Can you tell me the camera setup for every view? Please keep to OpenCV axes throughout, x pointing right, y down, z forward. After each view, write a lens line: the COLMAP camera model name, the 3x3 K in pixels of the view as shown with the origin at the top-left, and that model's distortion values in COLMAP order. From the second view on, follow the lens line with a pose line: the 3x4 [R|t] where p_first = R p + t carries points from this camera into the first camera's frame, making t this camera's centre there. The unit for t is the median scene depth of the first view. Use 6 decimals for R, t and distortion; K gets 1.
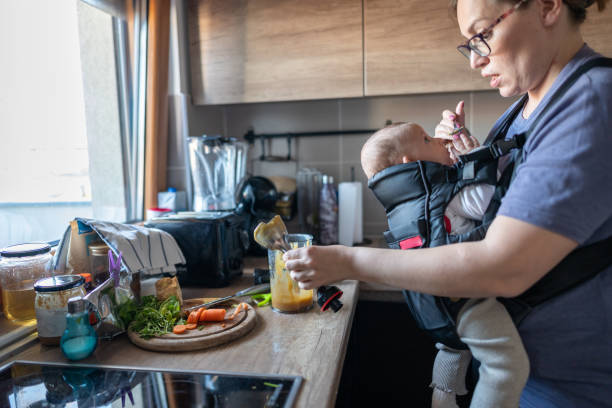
lens RADIAL K [[440.7, 0, 306.0], [0, 440.7, 204.0], [0, 0, 1]] dist [-0.002639, -0.000115]
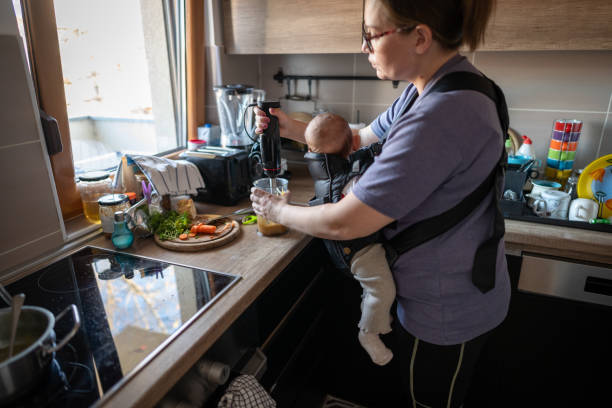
lens RADIAL K [[414.5, 0, 306.0], [0, 414.5, 204.0], [0, 0, 1]] dist [0.000480, -0.000968]
pose [[0.978791, 0.091388, -0.183347, 0.342119], [-0.046526, 0.970762, 0.235492, -0.165789], [0.199507, -0.221967, 0.954425, -0.240957]]
